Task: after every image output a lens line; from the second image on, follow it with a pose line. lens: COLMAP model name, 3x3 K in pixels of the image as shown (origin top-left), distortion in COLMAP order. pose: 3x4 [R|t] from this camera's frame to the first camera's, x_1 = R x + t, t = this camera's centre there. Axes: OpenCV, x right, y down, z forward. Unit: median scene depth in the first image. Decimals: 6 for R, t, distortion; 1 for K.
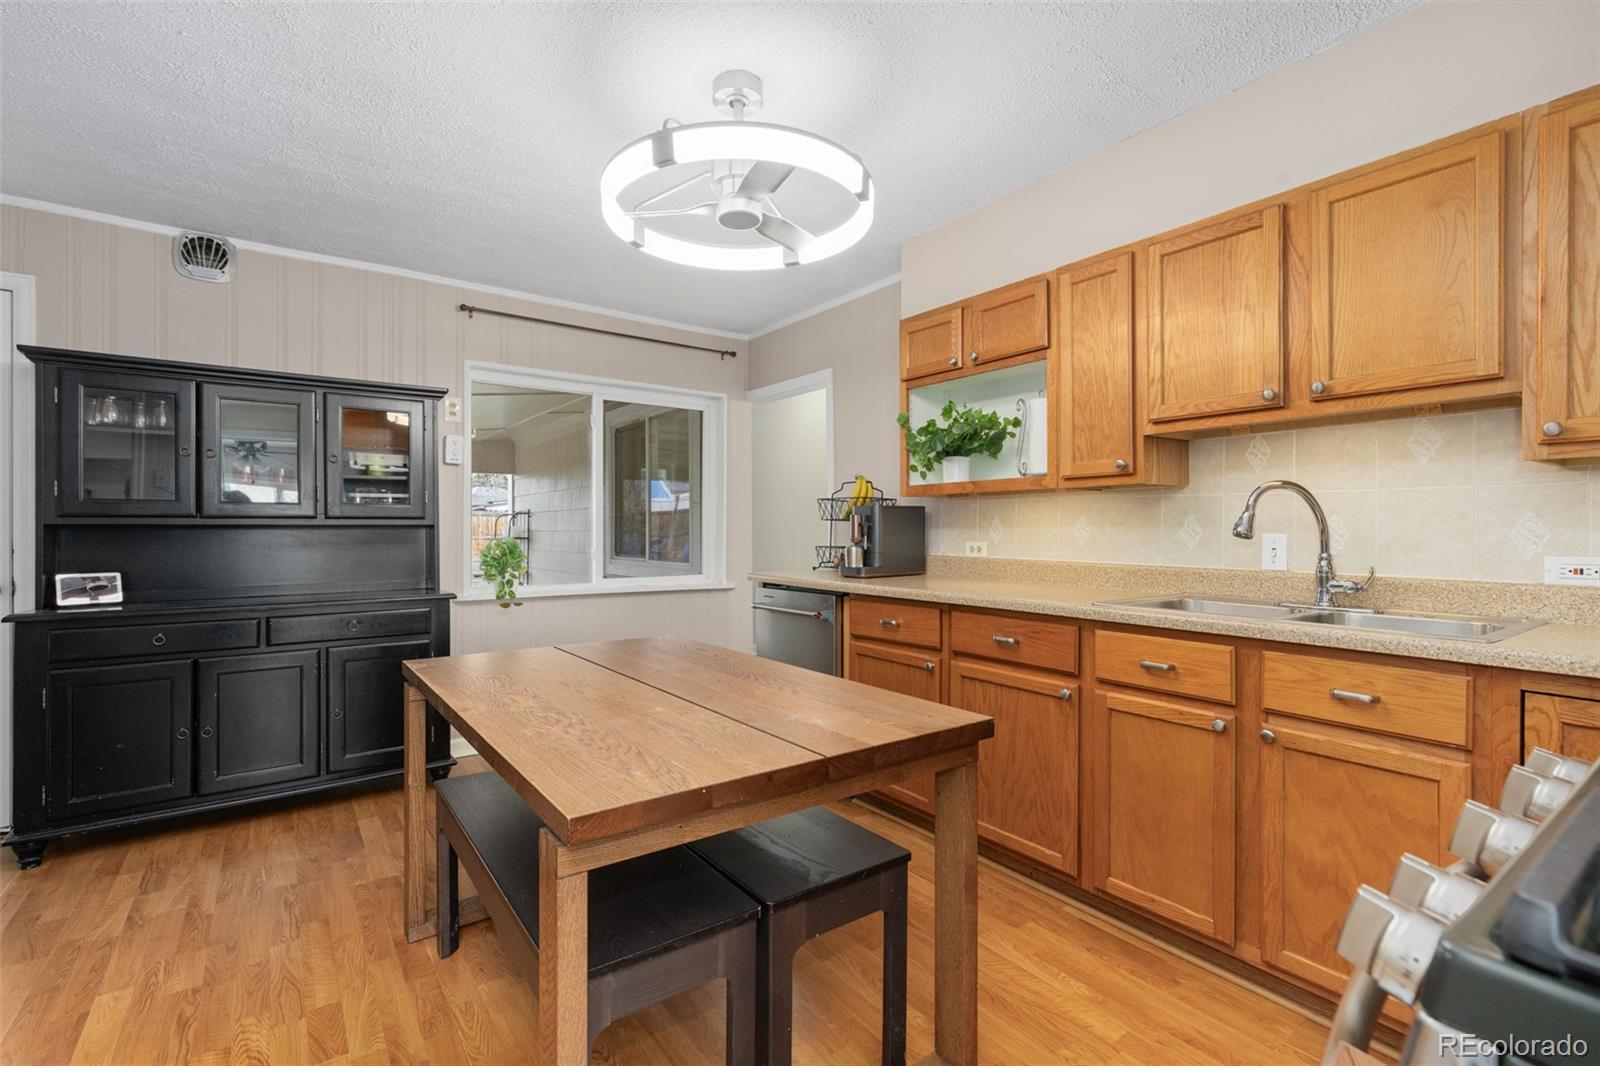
lens RADIAL K [[721.7, 0, 799.0], [0, 721.7, 528.6], [0, 0, 1]] dist [0.011953, -0.002362]
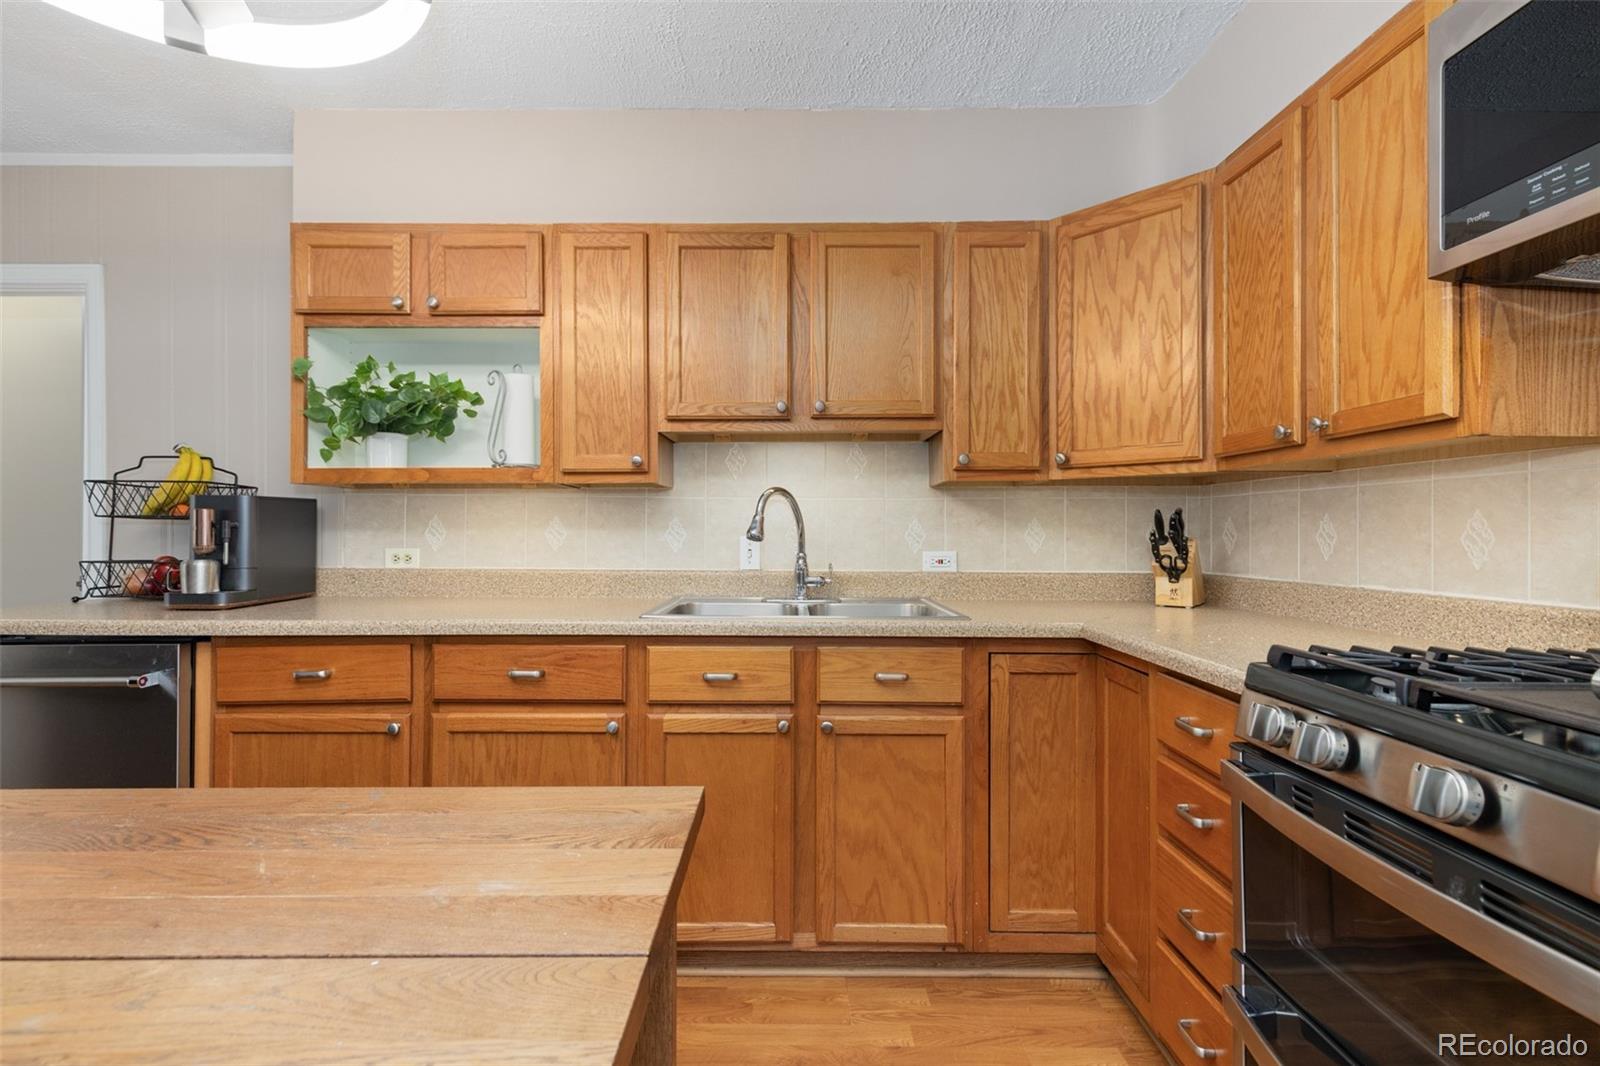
lens RADIAL K [[721.7, 0, 791.5], [0, 721.7, 525.3], [0, 0, 1]] dist [0.011953, -0.002362]
pose [[0.595709, 0.006890, 0.803171, -0.170784], [-0.000896, 0.999968, -0.007914, -0.000478], [-0.803200, 0.003995, 0.595696, 0.299448]]
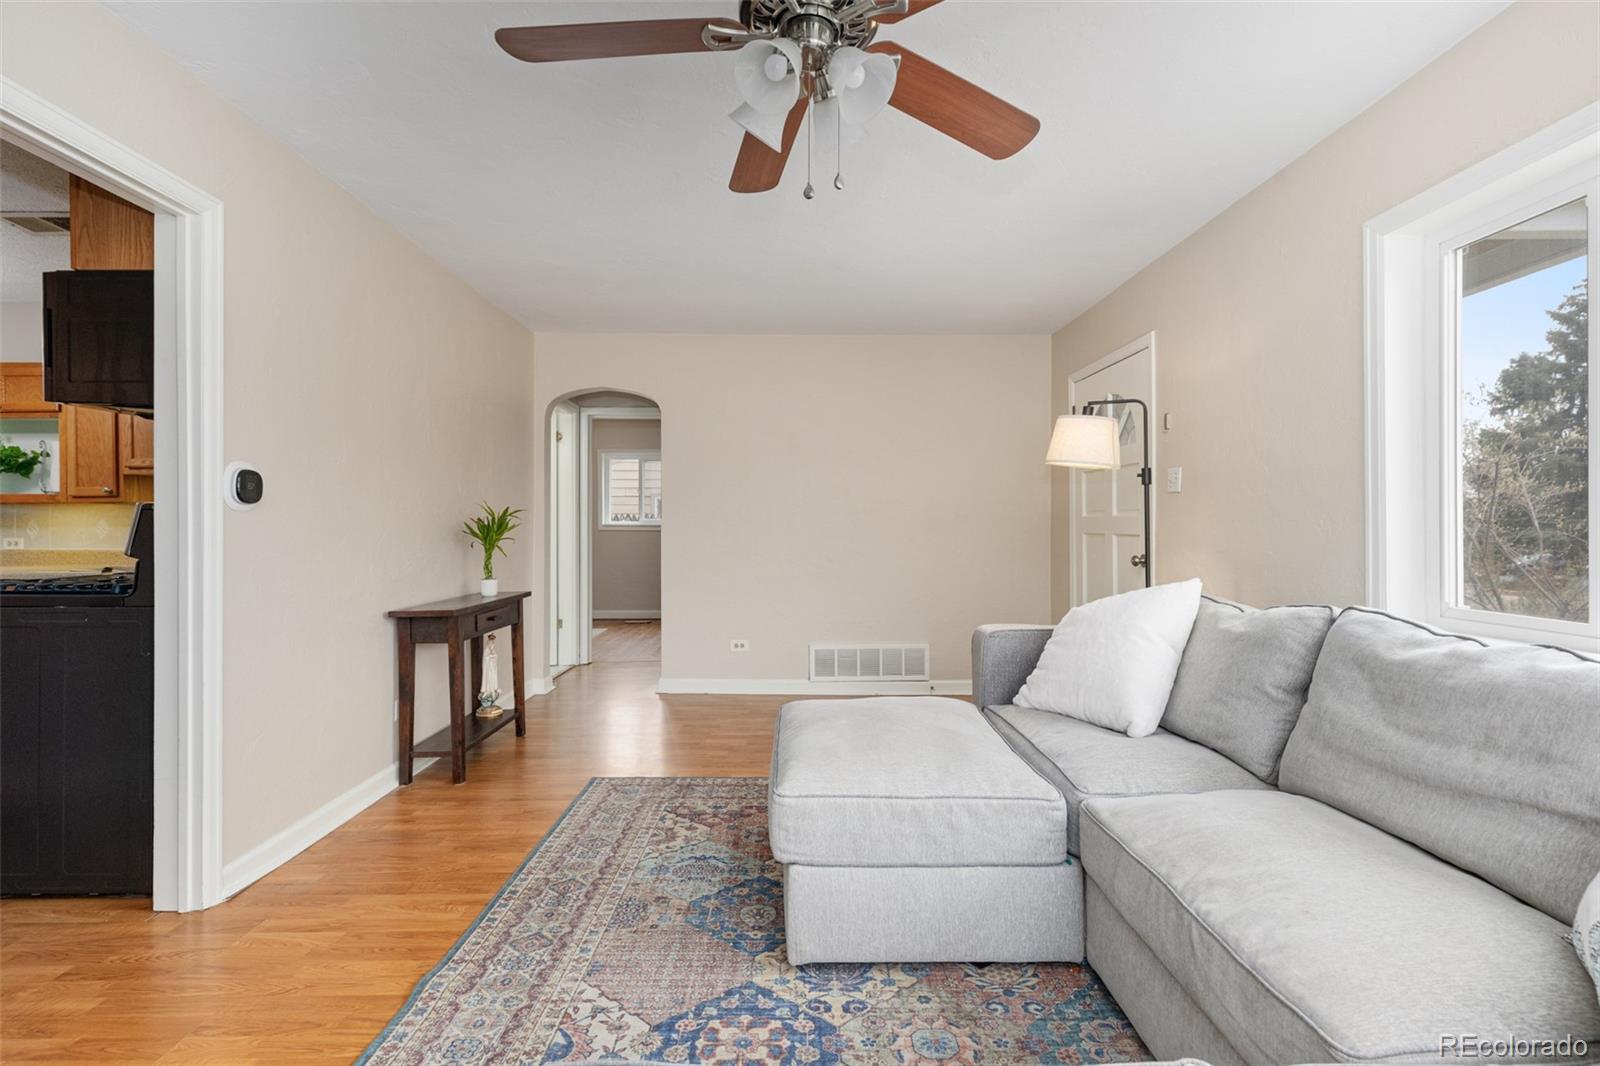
lens RADIAL K [[721.7, 0, 794.0], [0, 721.7, 522.7], [0, 0, 1]] dist [0.011953, -0.002362]
pose [[0.595727, 0.001720, 0.803185, 0.030560], [0.002359, 0.999990, -0.003891, -0.002220], [-0.803184, 0.004213, 0.595716, -1.326564]]
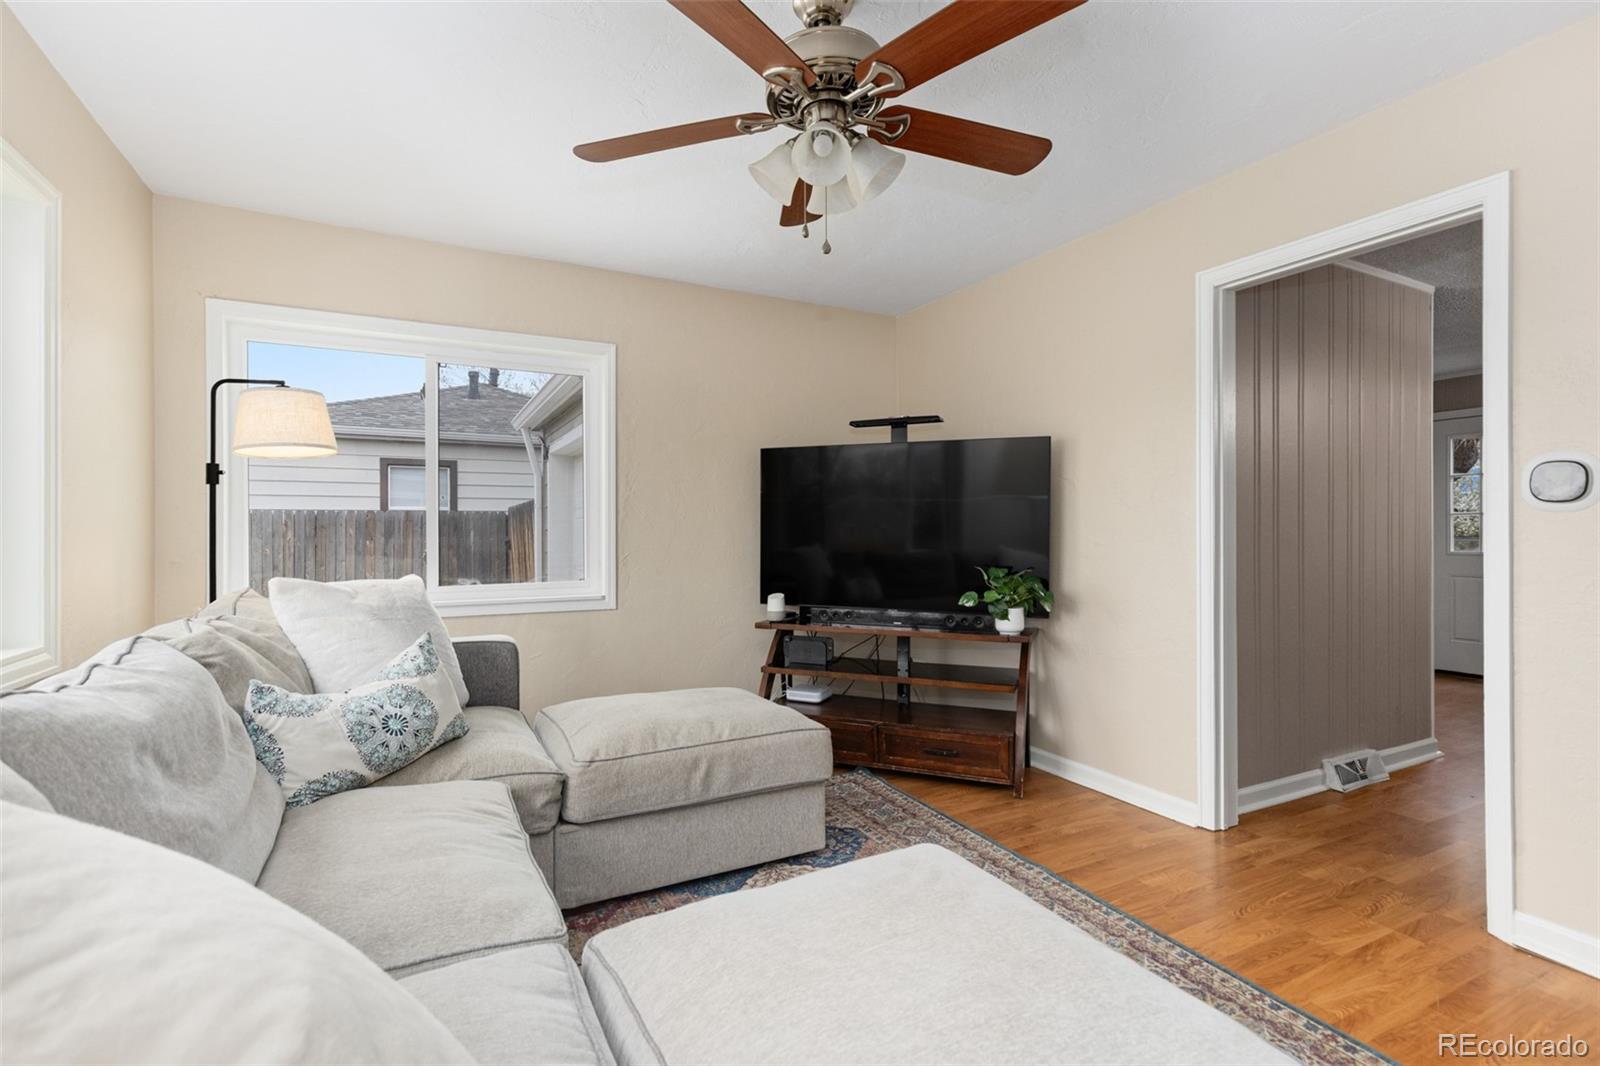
lens RADIAL K [[721.7, 0, 792.7], [0, 721.7, 536.2], [0, 0, 1]] dist [0.011953, -0.002362]
pose [[-0.159311, 0.002916, -0.987224, 1.348907], [0.002785, 0.999993, 0.002504, 0.001363], [0.987225, -0.002351, -0.159318, -0.852752]]
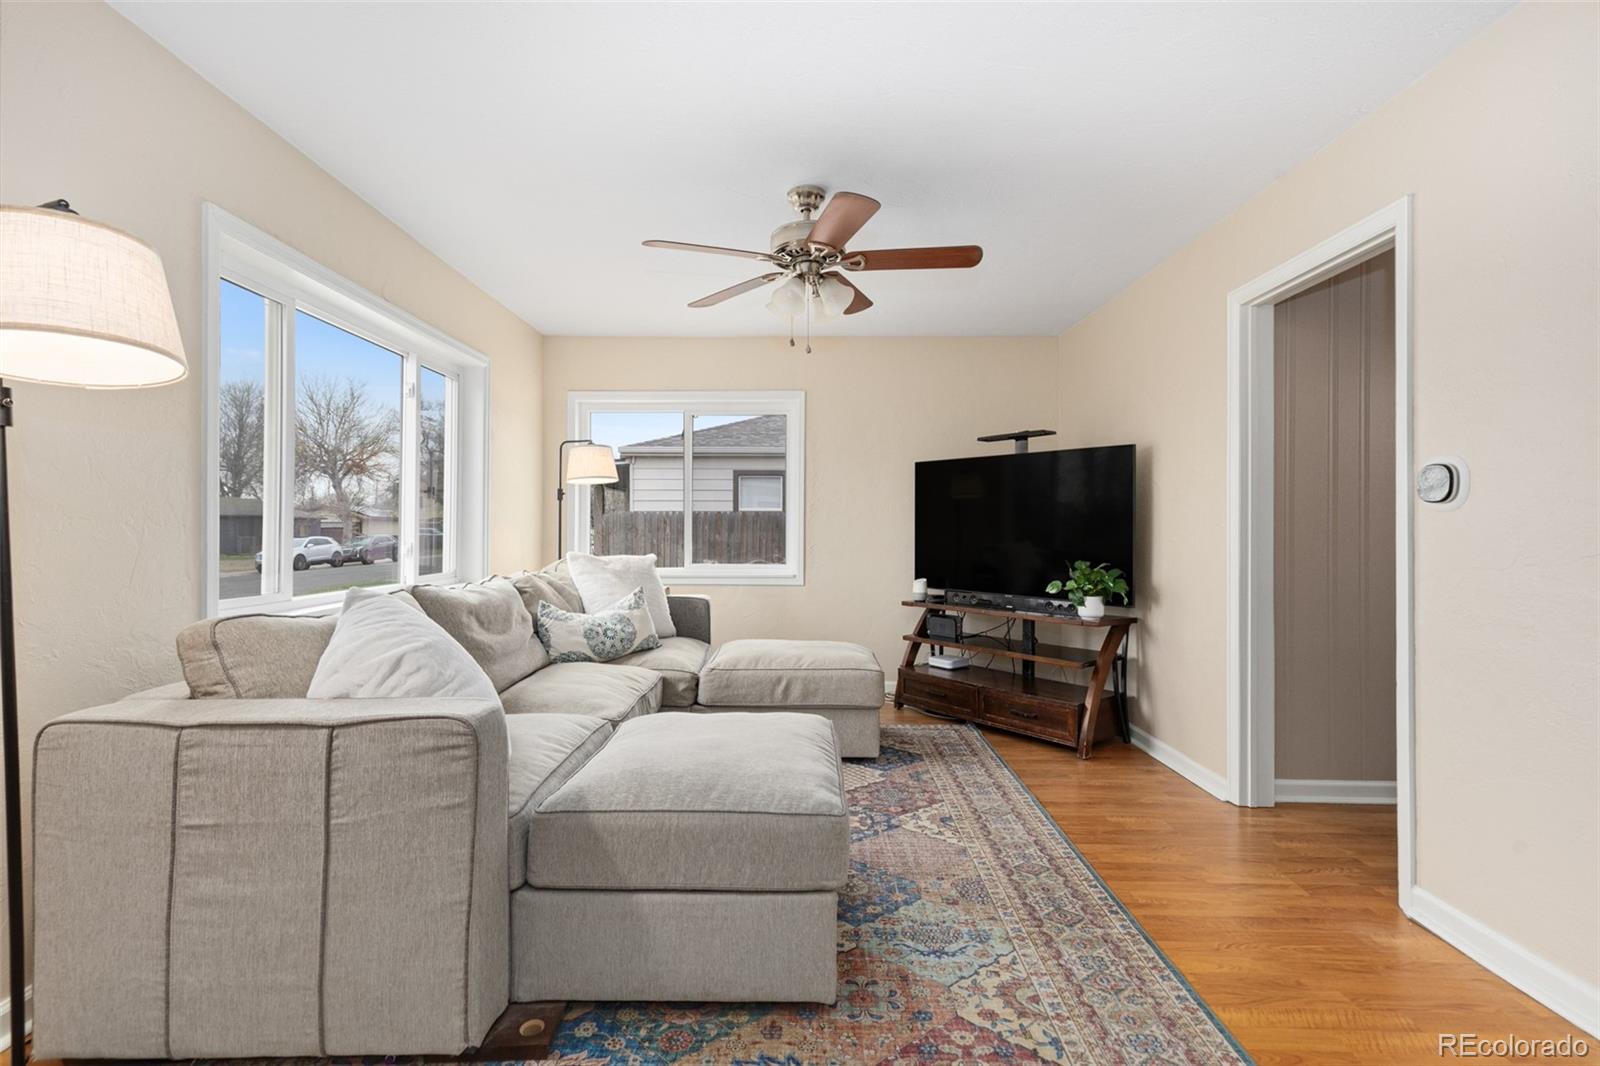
lens RADIAL K [[721.7, 0, 801.2], [0, 721.7, 529.1], [0, 0, 1]] dist [0.011953, -0.002362]
pose [[-0.601356, -0.005364, -0.798964, 1.568905], [-0.004294, 0.999985, -0.003481, 0.004415], [0.798970, 0.001338, -0.601369, -0.206852]]
